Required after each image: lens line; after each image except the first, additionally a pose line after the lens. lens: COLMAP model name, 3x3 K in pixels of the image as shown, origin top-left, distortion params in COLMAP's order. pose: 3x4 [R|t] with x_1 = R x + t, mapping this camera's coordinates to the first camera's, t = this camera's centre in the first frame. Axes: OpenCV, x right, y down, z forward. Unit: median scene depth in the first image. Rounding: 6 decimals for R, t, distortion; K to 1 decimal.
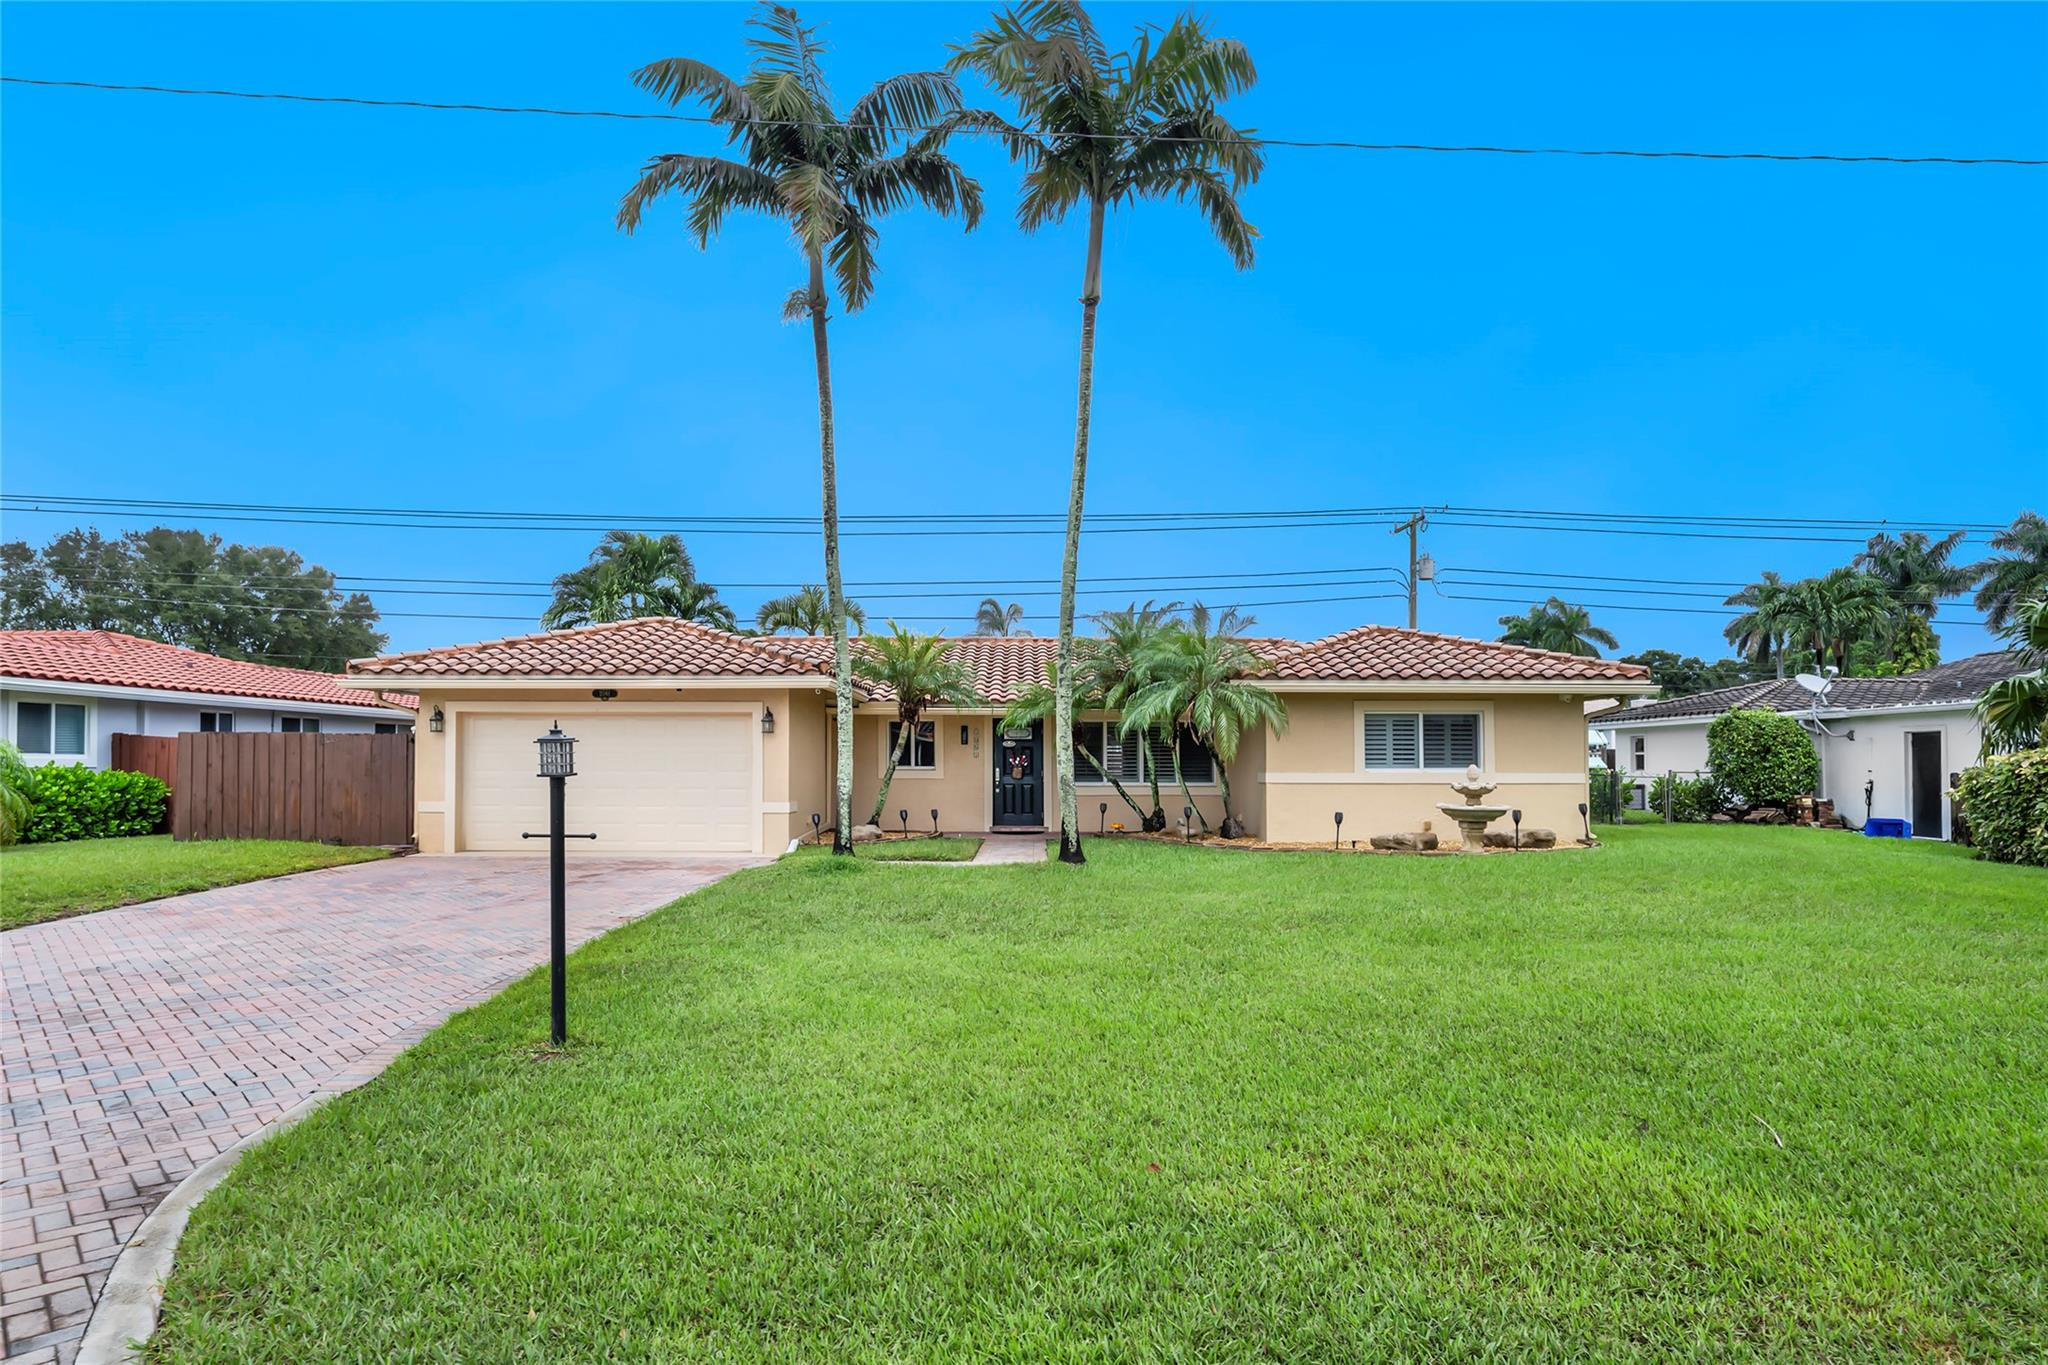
lens RADIAL K [[1095.0, 0, 1031.7], [0, 1095.0, 726.4], [0, 0, 1]] dist [0.000442, -0.000400]
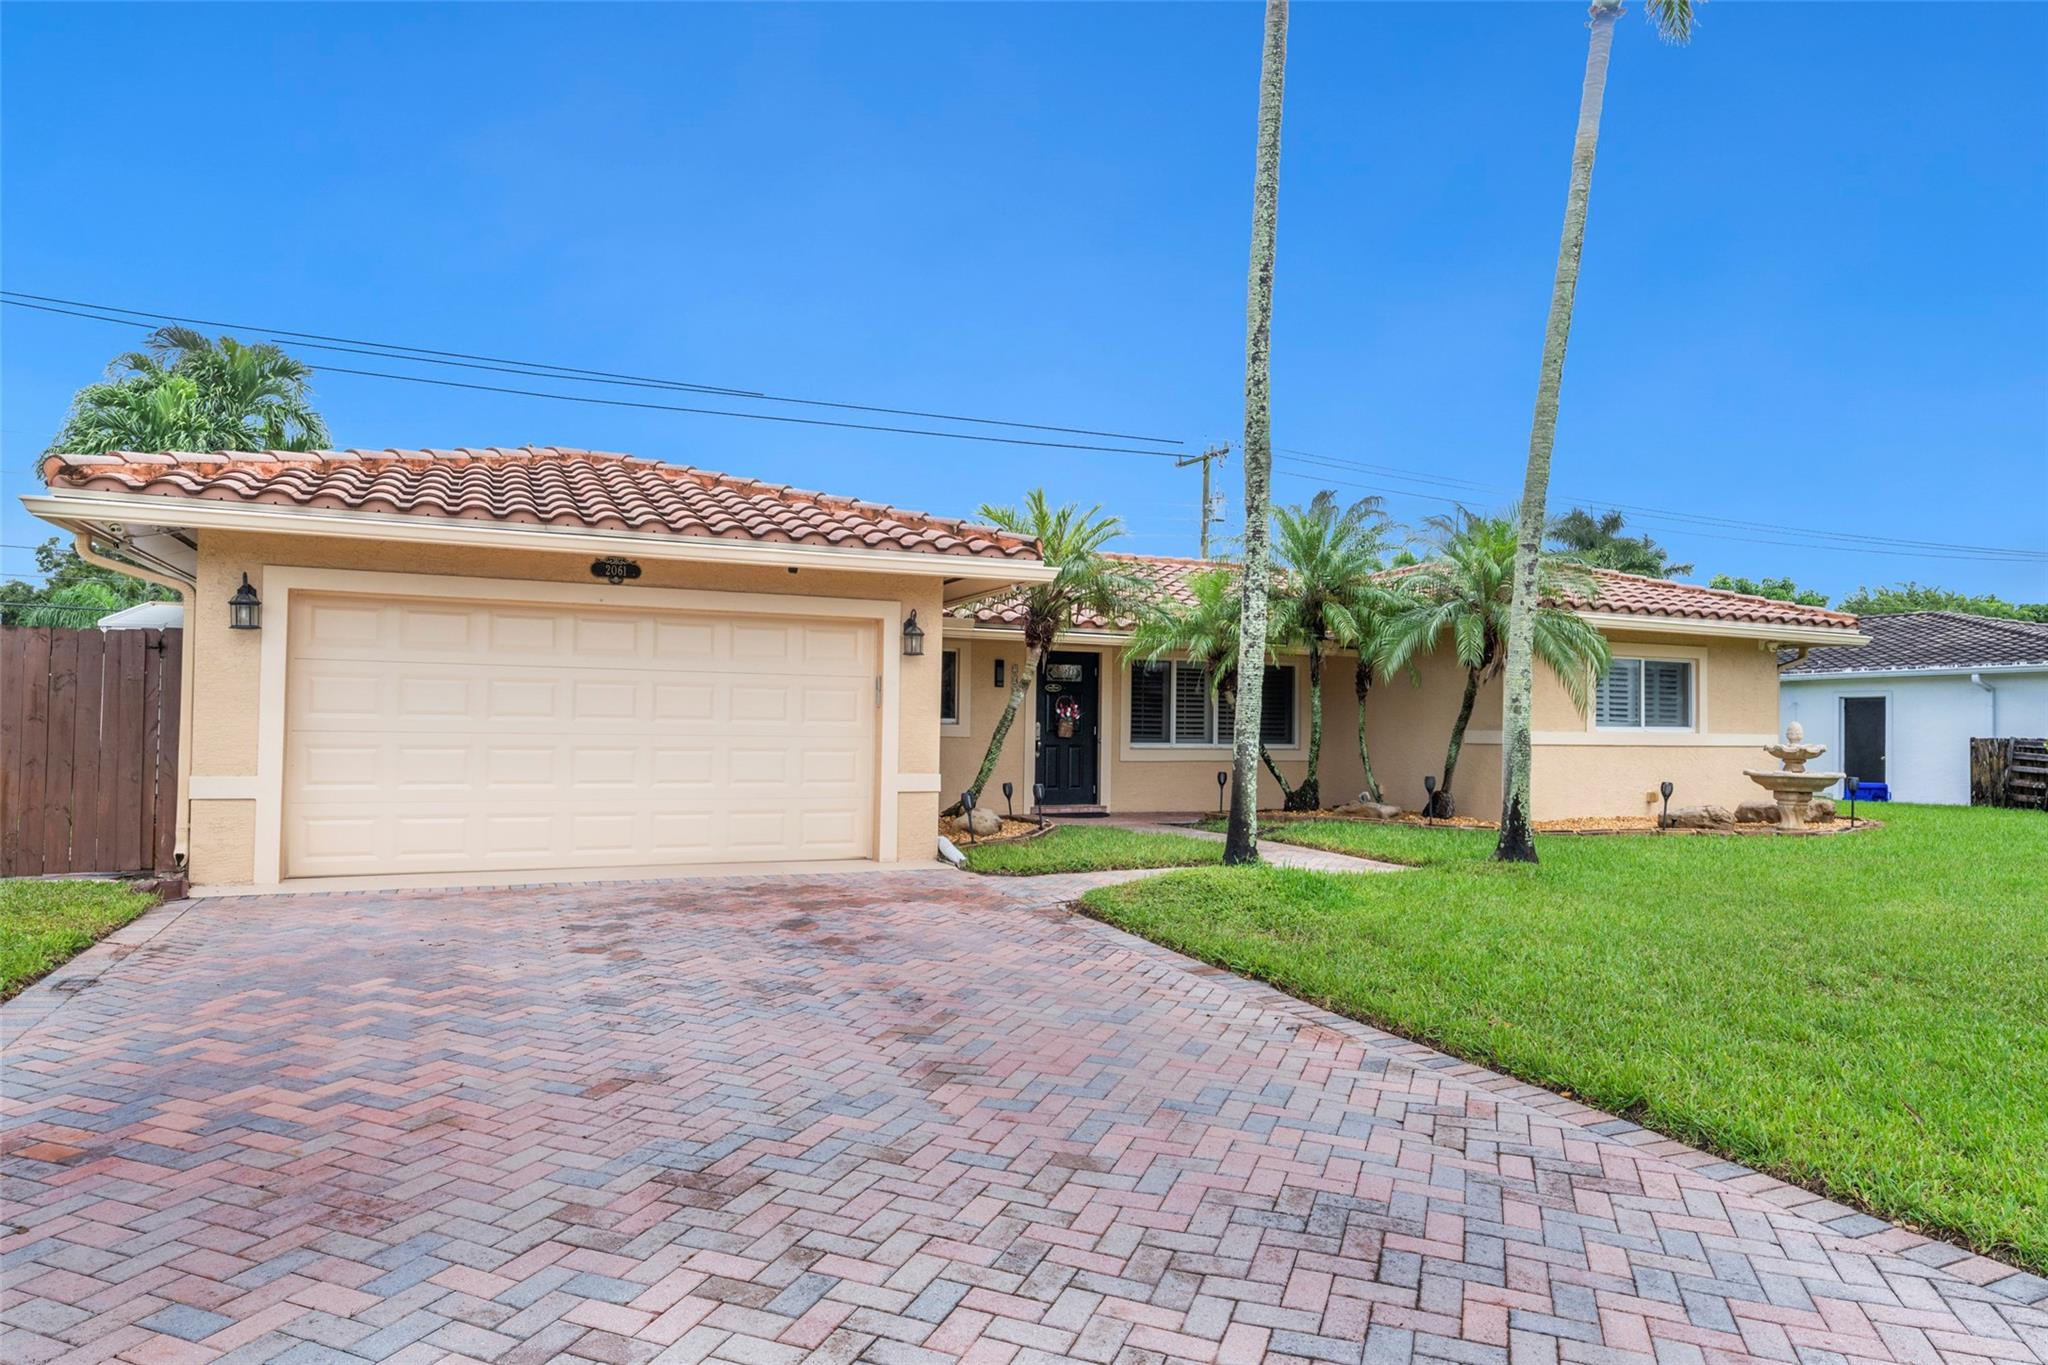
lens RADIAL K [[1206.4, 0, 1025.6], [0, 1206.4, 704.6], [0, 0, 1]] dist [-0.001009, -0.001040]
pose [[0.909839, 0.017674, 0.414586, -0.451343], [-0.023919, 0.999665, 0.009877, 0.024624], [-0.414272, -0.018903, 0.909957, 0.386612]]
